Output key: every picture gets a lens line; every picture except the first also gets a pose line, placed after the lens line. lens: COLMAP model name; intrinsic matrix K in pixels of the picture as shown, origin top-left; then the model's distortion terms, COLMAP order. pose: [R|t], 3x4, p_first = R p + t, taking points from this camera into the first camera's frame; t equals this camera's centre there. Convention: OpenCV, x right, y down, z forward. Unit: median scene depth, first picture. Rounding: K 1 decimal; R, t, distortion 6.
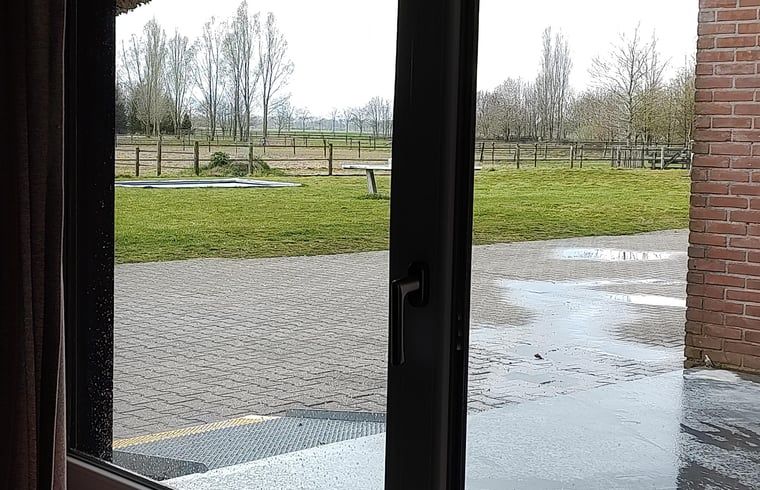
lens RADIAL K [[1237.1, 0, 380.0], [0, 1237.1, 245.0], [0, 0, 1]] dist [0.324692, -1.511532]
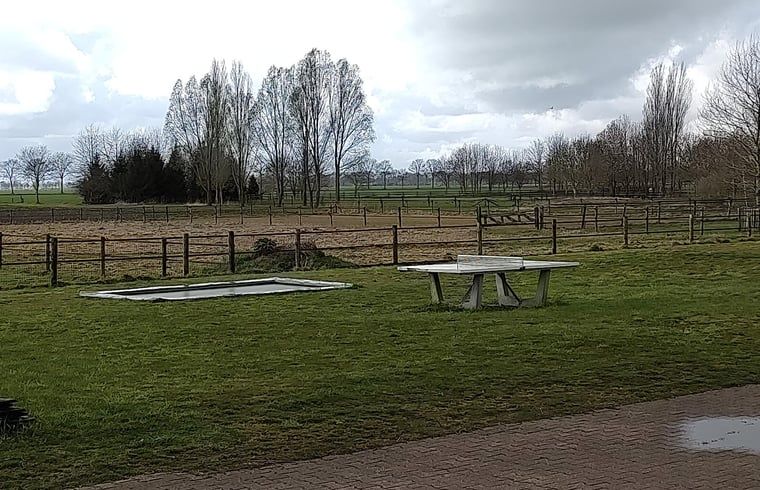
lens RADIAL K [[1237.1, 0, 380.0], [0, 1237.1, 245.0], [0, 0, 1]] dist [0.324692, -1.511532]
pose [[0.996044, -0.022399, -0.085994, 0.014210], [0.020293, 0.999474, -0.025287, -0.031892], [0.086515, 0.023442, 0.995975, 0.114654]]
